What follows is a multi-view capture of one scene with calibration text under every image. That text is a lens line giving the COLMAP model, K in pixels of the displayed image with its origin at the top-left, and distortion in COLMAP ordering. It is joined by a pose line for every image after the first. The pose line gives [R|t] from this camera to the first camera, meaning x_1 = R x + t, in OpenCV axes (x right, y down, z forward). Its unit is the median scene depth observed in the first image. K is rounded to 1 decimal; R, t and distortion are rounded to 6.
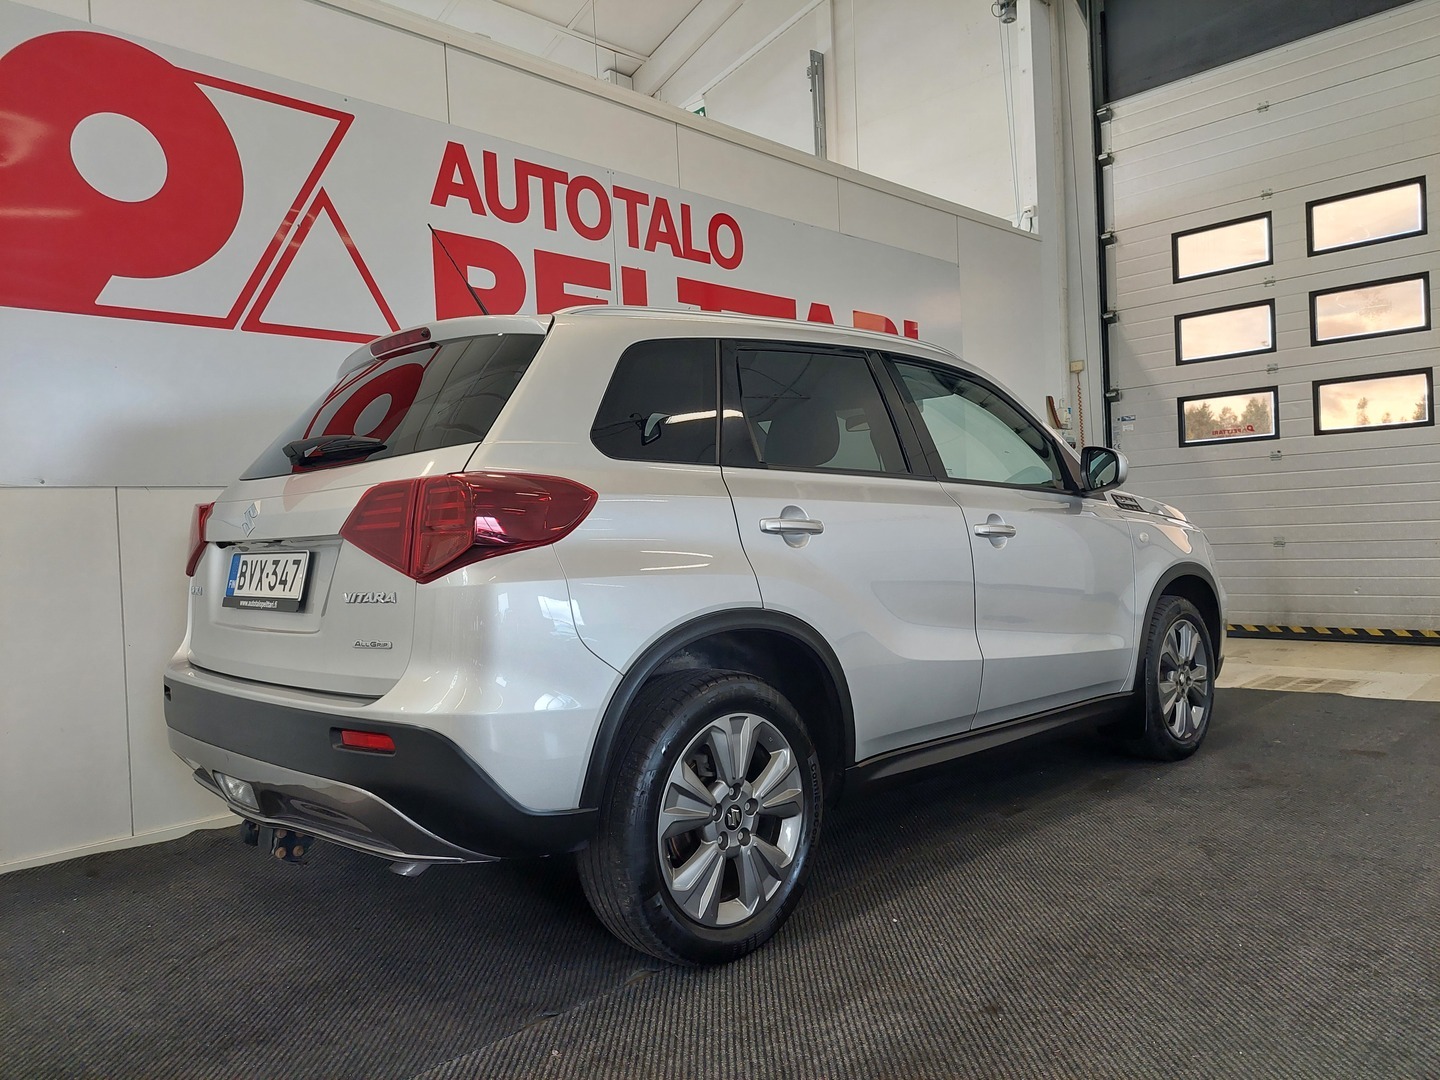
lens RADIAL K [[1063.1, 0, 724.0], [0, 1063.1, 551.6], [0, 0, 1]] dist [0.077807, -0.109004]
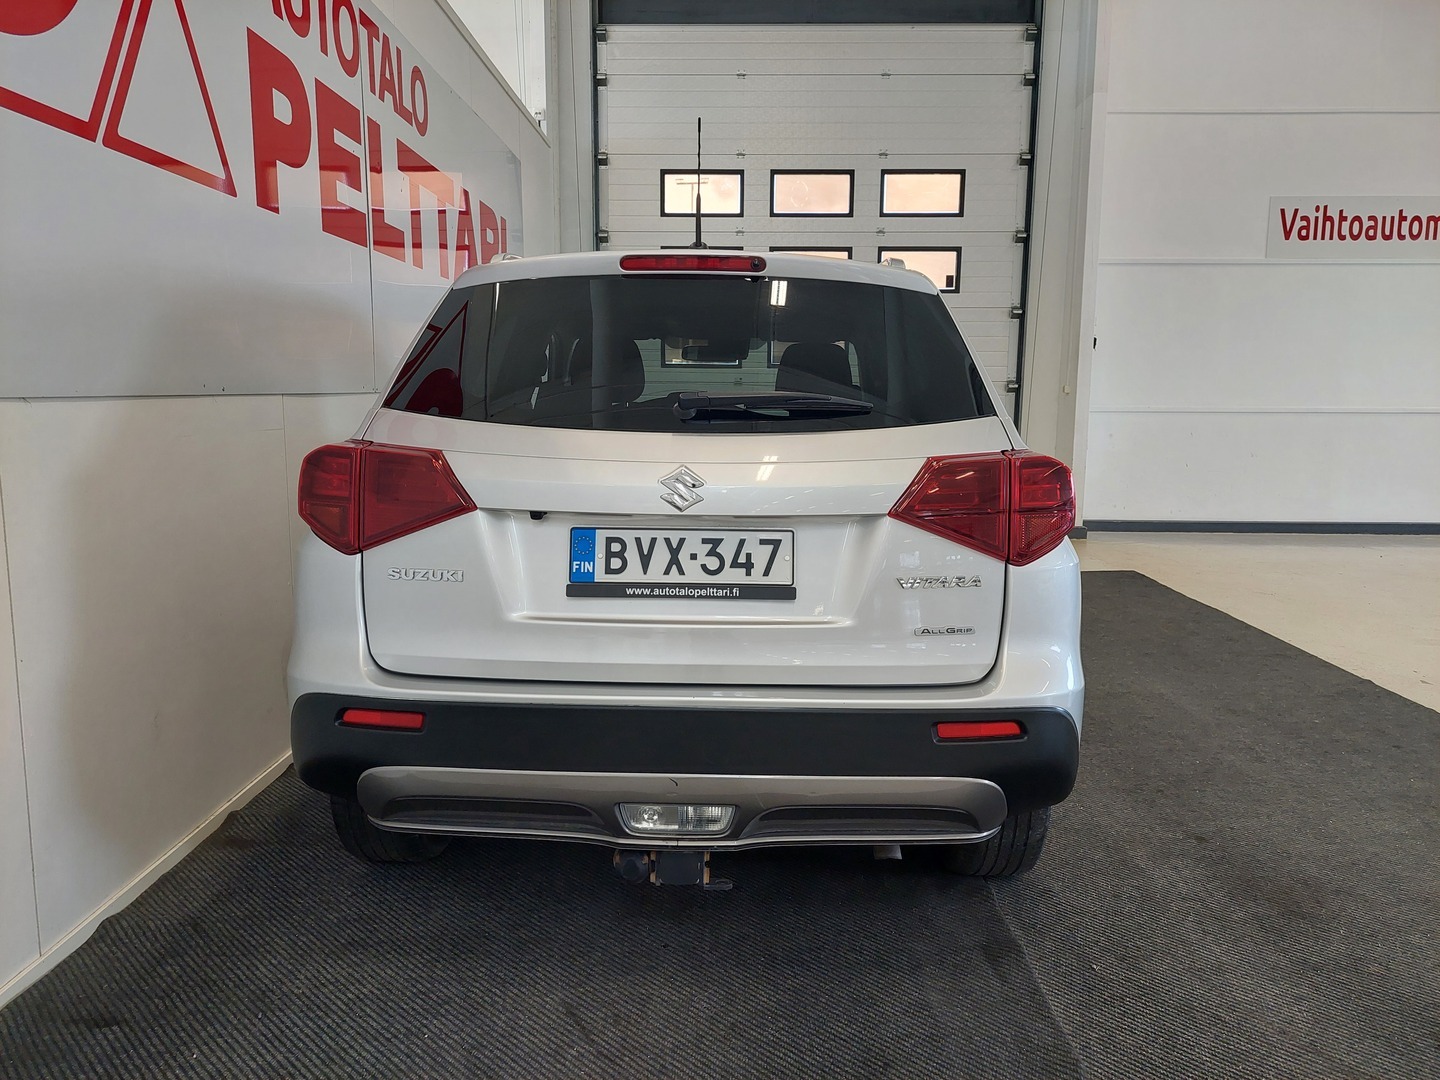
lens RADIAL K [[1065.2, 0, 712.2], [0, 1065.2, 562.2], [0, 0, 1]] dist [0.078329, -0.092663]
pose [[0.708334, -0.065351, 0.702845, -0.647912], [-0.023227, 0.993008, 0.115739, -0.044513], [-0.705495, -0.098307, 0.701864, 0.277546]]
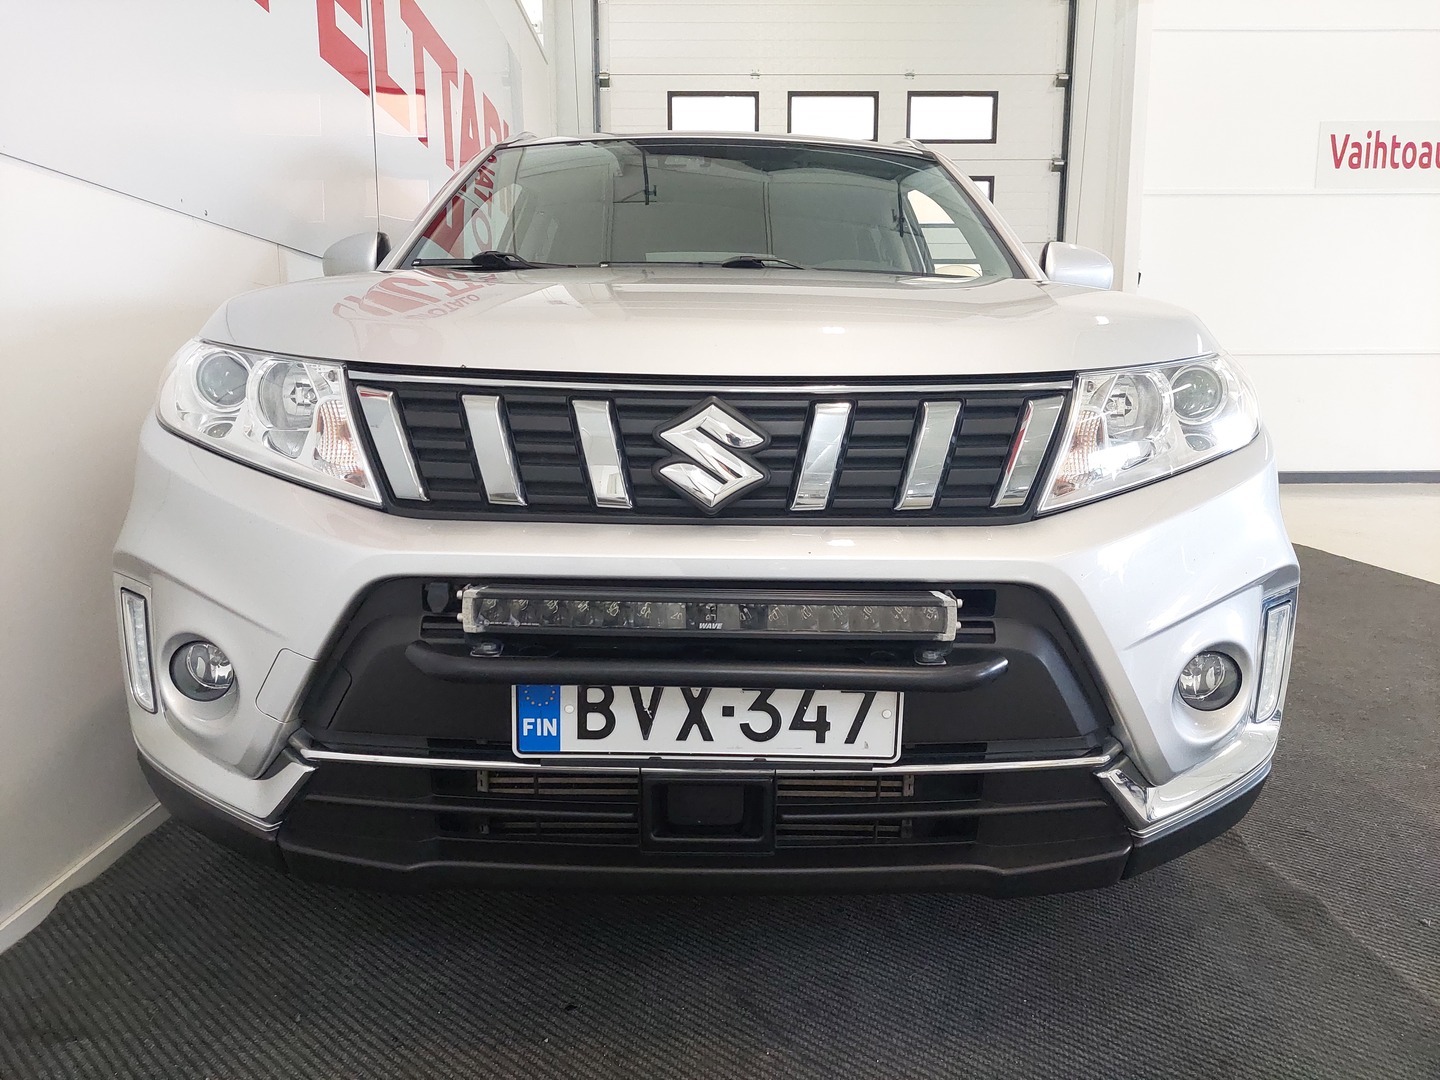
lens RADIAL K [[1066.8, 0, 717.8], [0, 1066.8, 571.6], [0, 0, 1]] dist [0.072100, -0.088558]
pose [[0.682037, -0.083210, 0.726568, -0.603196], [-0.012095, 0.992087, 0.124972, 0.045274], [-0.731218, -0.094023, 0.675633, 0.447308]]
